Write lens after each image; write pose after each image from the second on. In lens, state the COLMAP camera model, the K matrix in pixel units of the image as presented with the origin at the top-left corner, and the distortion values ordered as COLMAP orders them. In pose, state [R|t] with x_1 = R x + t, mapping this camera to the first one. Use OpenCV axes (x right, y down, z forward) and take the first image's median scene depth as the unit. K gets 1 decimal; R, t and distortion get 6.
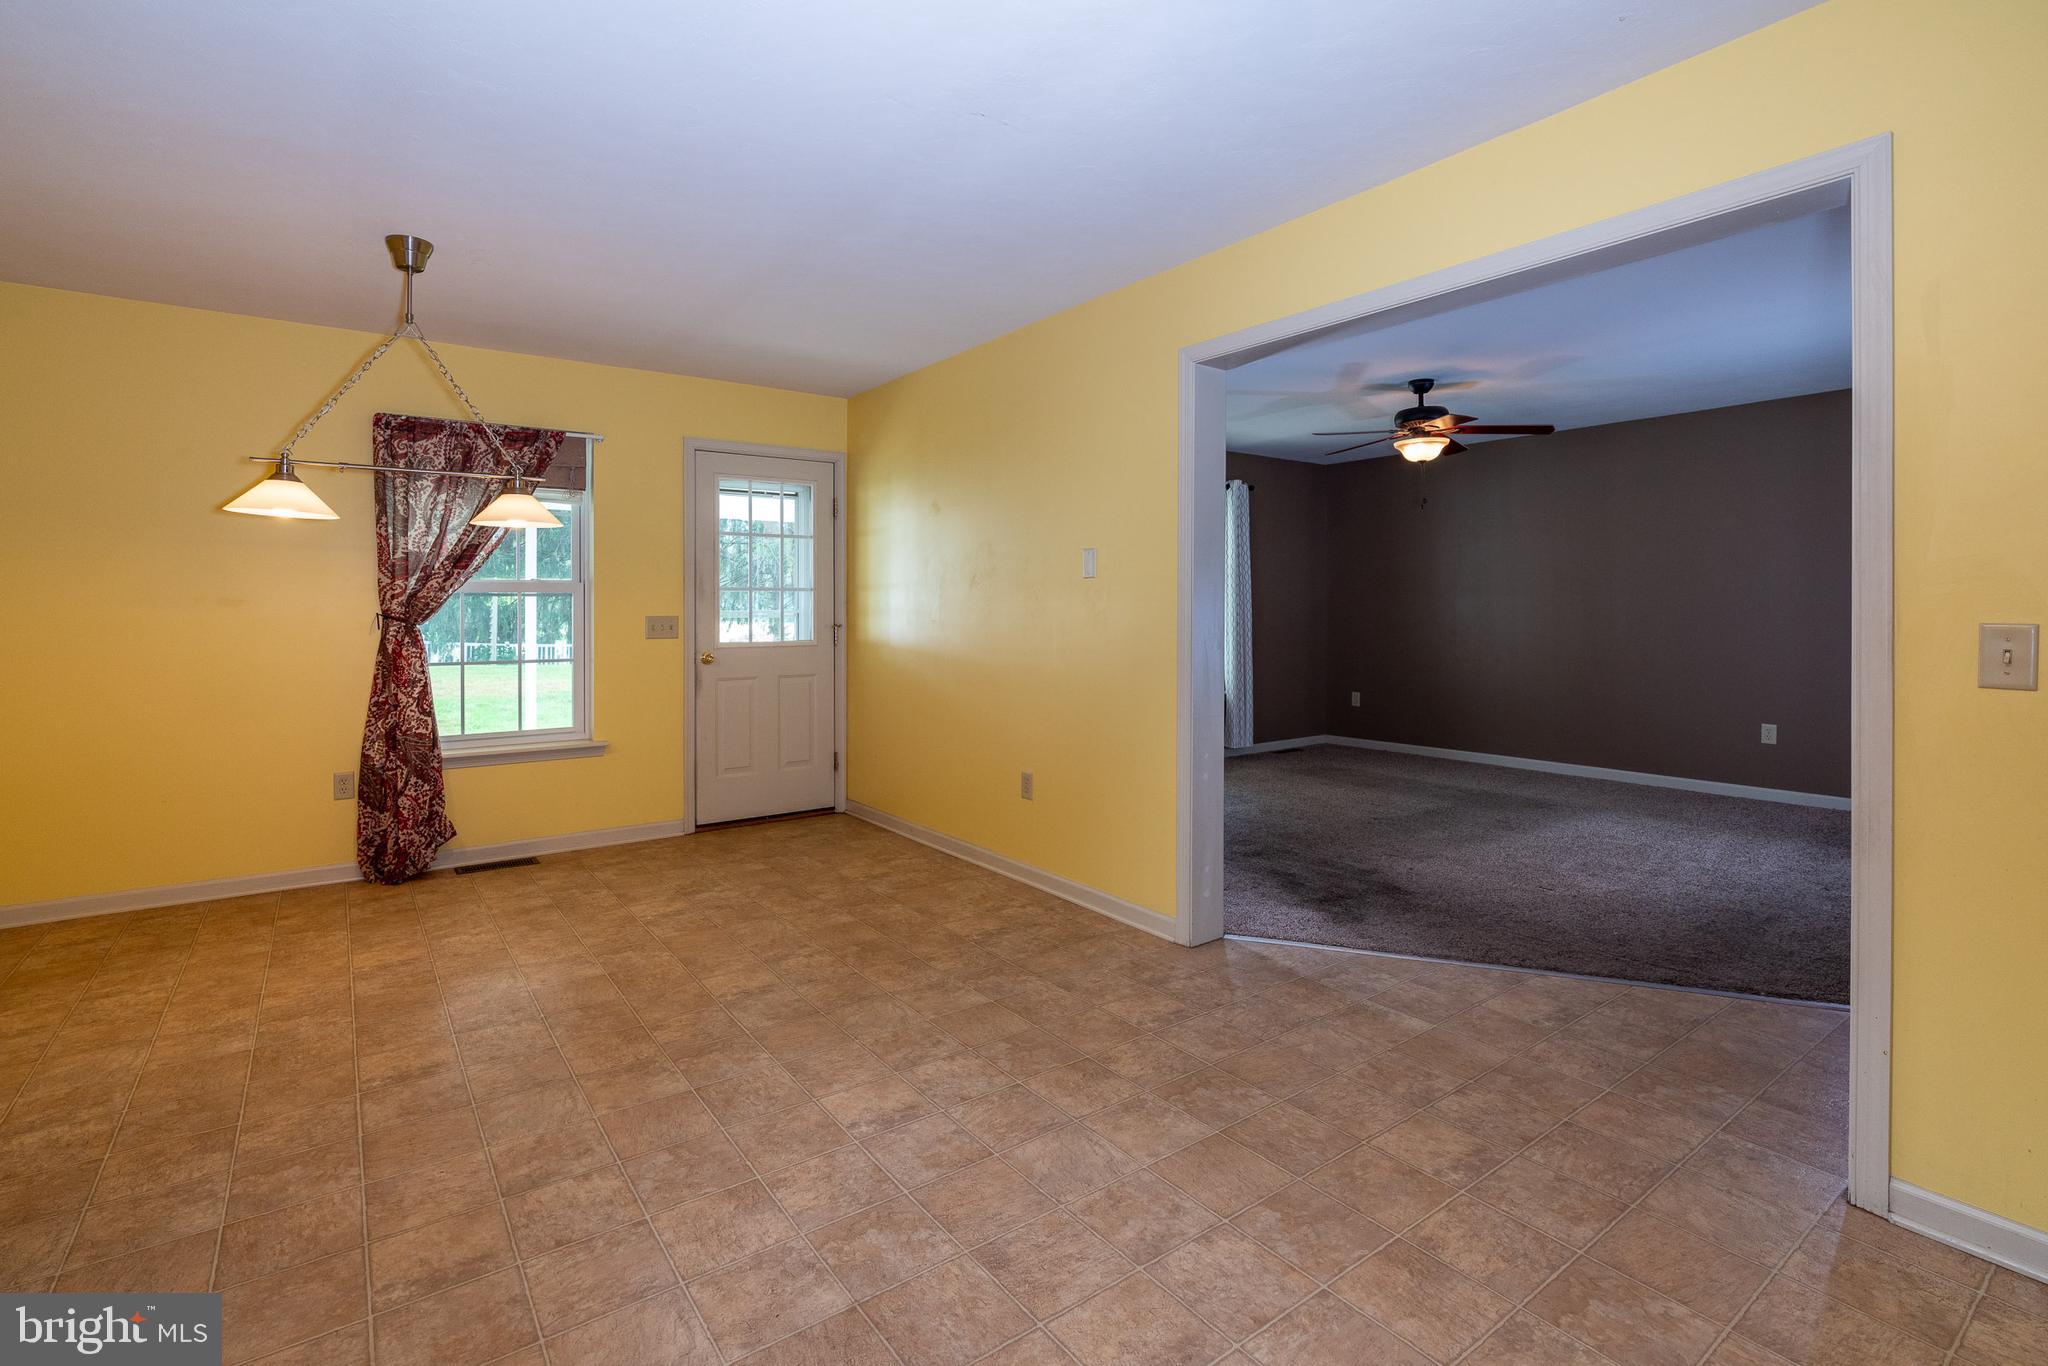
lens RADIAL K [[940.6, 0, 1023.6], [0, 940.6, 615.5], [0, 0, 1]] dist [-0.001352, 0.000814]
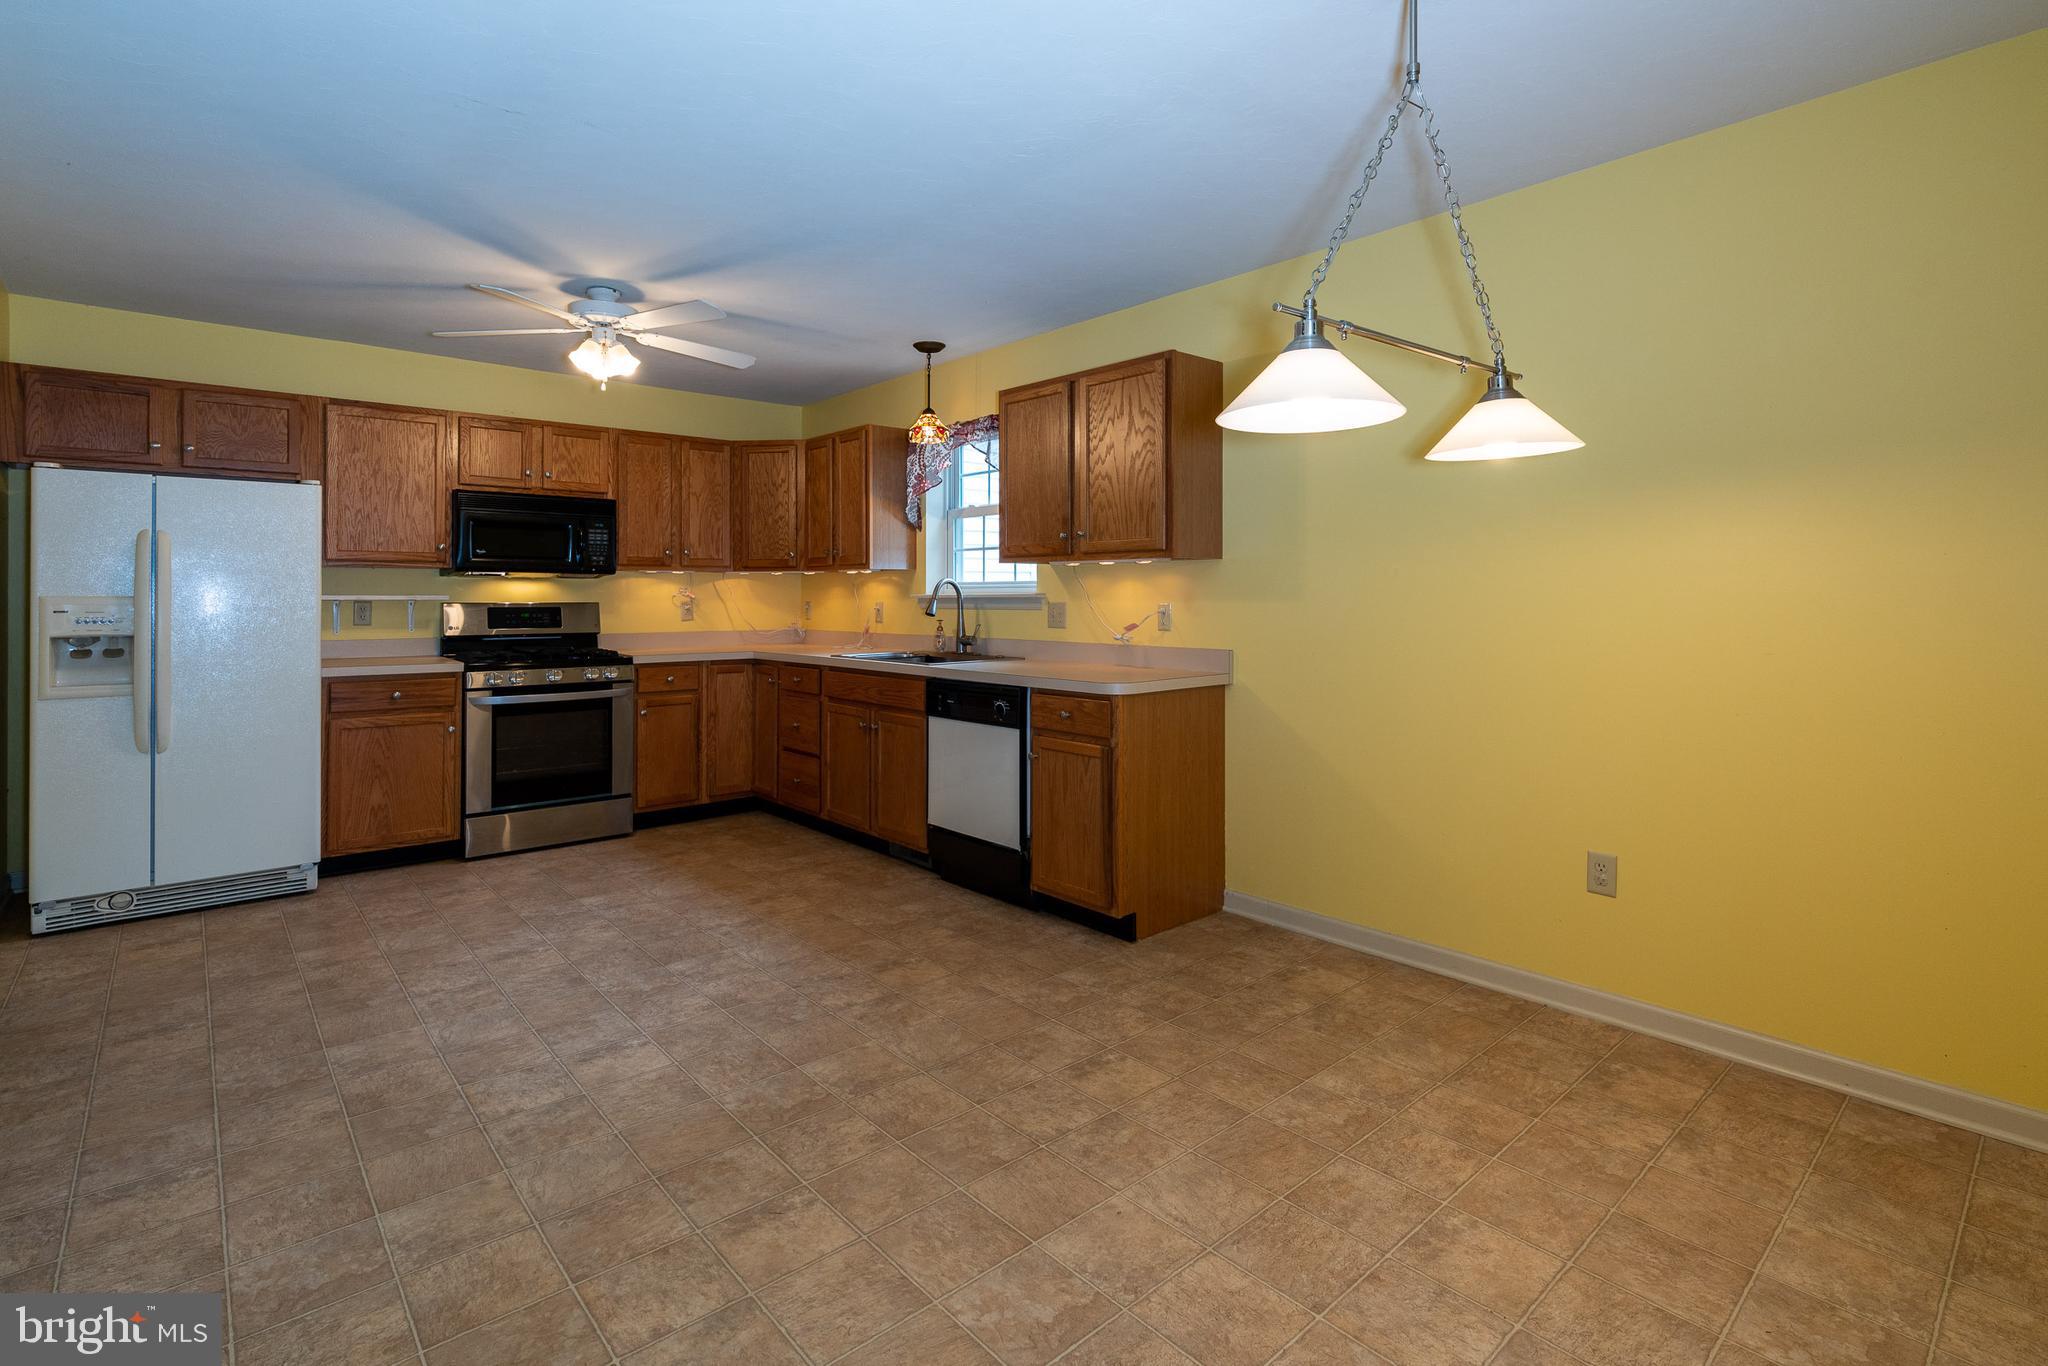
lens RADIAL K [[971.8, 0, 1018.4], [0, 971.8, 573.8], [0, 0, 1]] dist [-0.002027, 0.001206]
pose [[-0.997102, 0.002689, -0.076032, -0.540915], [0.003923, 0.999863, -0.016082, -0.016036], [0.075978, -0.016334, -0.996976, 2.195111]]
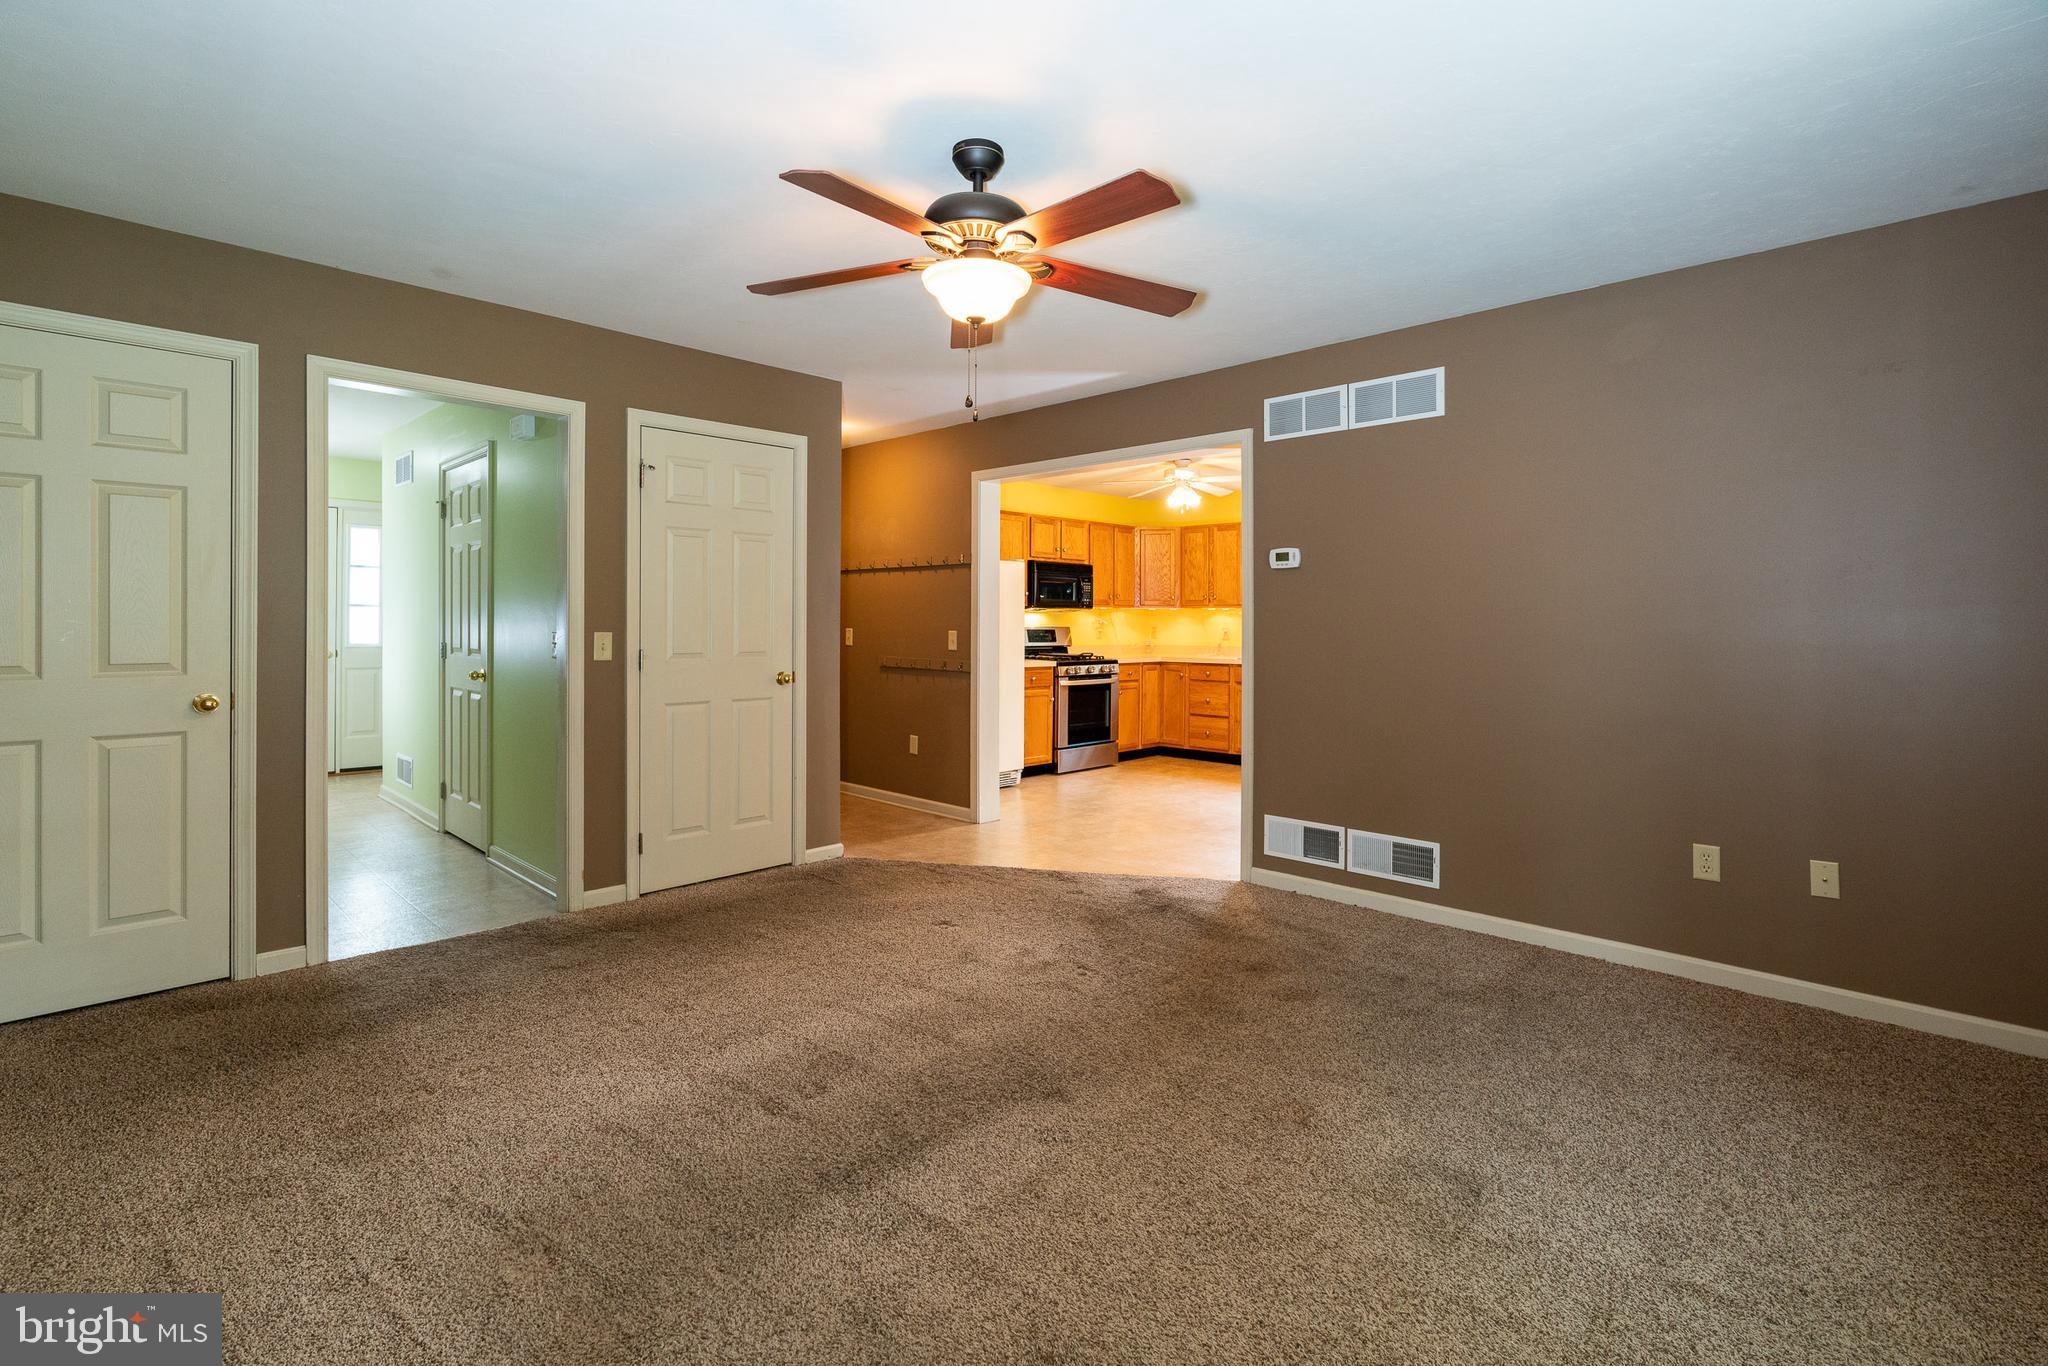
lens RADIAL K [[940.7, 0, 1014.0], [0, 940.7, 621.9], [0, 0, 1]] dist [-0.002323, 0.000105]
pose [[-0.986803, -0.001429, -0.161918, 1.124142], [-0.002101, 0.999990, 0.003980, -0.021635], [0.161911, 0.004268, -0.986796, 3.387697]]
